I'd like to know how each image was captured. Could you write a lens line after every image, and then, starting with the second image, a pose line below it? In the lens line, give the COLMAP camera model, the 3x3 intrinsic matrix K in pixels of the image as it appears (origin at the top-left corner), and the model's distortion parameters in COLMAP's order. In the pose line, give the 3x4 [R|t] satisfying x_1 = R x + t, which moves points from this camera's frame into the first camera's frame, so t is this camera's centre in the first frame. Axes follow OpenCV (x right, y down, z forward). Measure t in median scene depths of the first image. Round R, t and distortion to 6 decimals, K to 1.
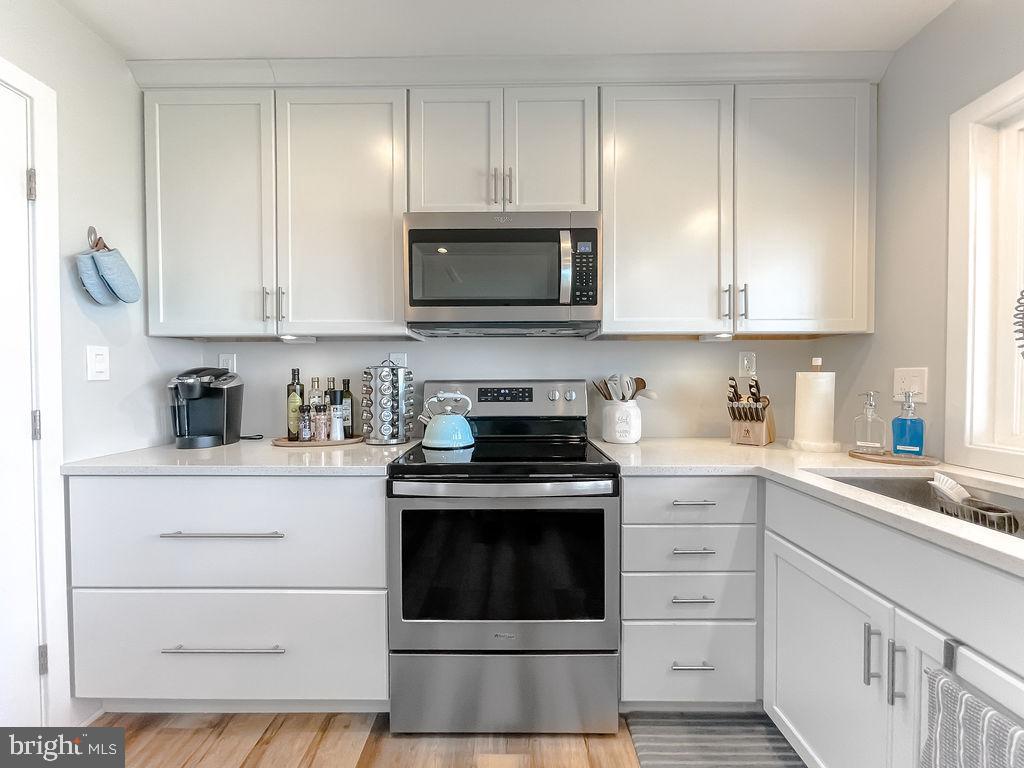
lens RADIAL K [[418.3, 0, 512.0], [0, 418.3, 384.0], [0, 0, 1]] dist [-0.002239, 0.000057]
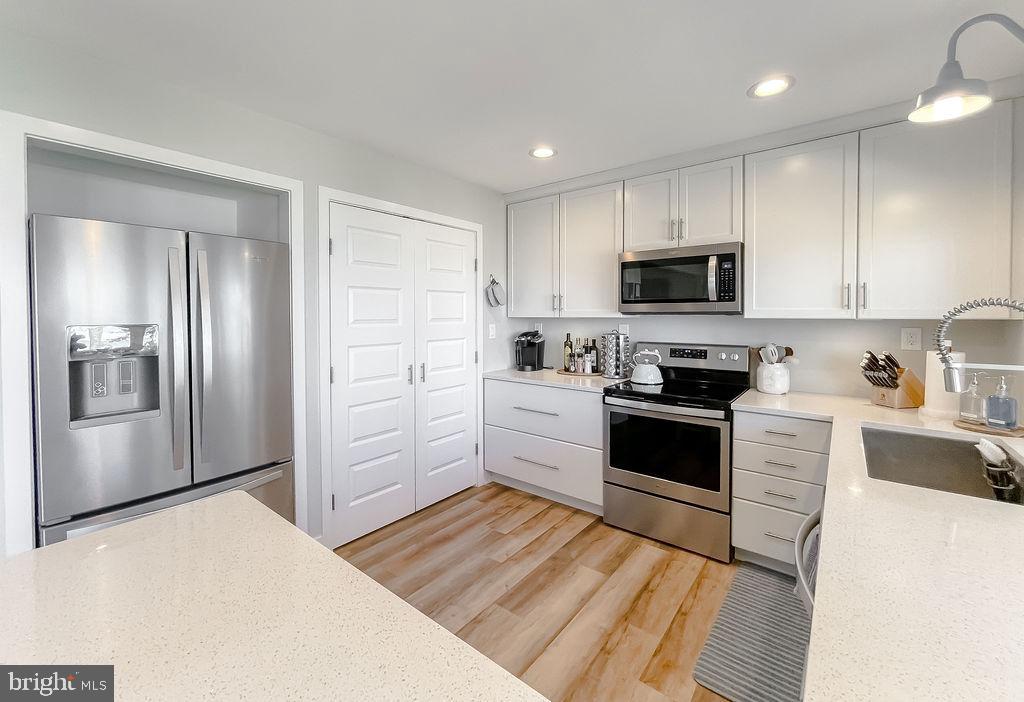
lens RADIAL K [[418.1, 0, 512.0], [0, 418.1, 351.0], [0, 0, 1]] dist [-0.000262, 0.000006]
pose [[0.788348, 0.055175, -0.612751, 0.457742], [-0.009004, 0.996898, 0.078182, -0.107468], [0.615164, -0.056117, 0.786399, -0.664396]]
